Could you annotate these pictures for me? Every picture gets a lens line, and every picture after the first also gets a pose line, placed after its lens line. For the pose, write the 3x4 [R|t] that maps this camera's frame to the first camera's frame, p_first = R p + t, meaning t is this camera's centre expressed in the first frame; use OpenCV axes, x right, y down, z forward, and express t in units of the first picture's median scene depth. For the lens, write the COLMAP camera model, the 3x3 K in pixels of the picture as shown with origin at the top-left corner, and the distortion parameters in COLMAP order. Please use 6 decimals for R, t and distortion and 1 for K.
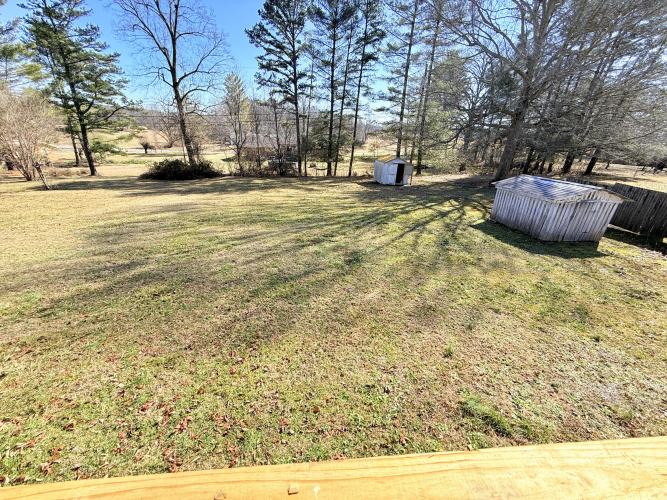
lens RADIAL K [[266.2, 0, 331.0], [0, 266.2, 250.5], [0, 0, 1]] dist [0.001877, -0.000212]
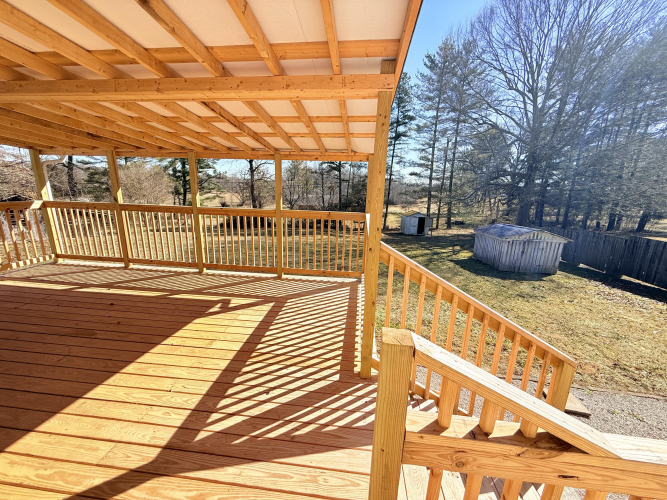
lens RADIAL K [[266.2, 0, 331.0], [0, 266.2, 250.5], [0, 0, 1]] dist [0.001877, -0.000212]
pose [[0.981024, 0.034038, -0.190874, 0.076011], [-0.072673, 0.977252, -0.199240, 0.053918], [0.179750, 0.209331, 0.961182, -0.110653]]
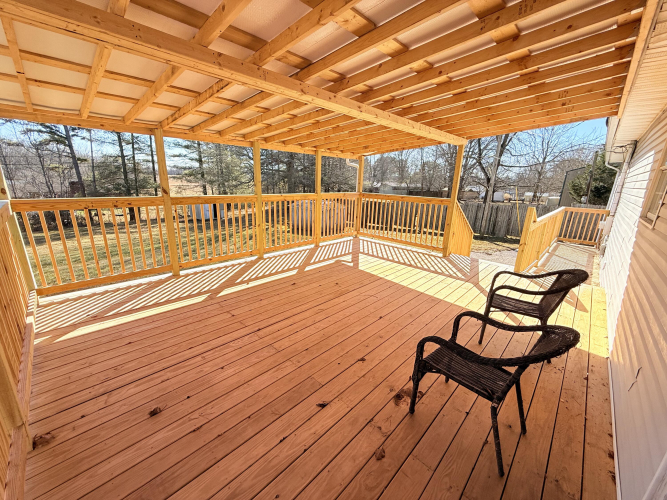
lens RADIAL K [[266.2, 0, 331.0], [0, 266.2, 250.5], [0, 0, 1]] dist [0.001877, -0.000212]
pose [[0.757385, -0.185430, 0.626086, -0.093262], [0.272988, 0.960935, -0.045634, 0.055732], [-0.593166, 0.205476, 0.778417, -0.125537]]
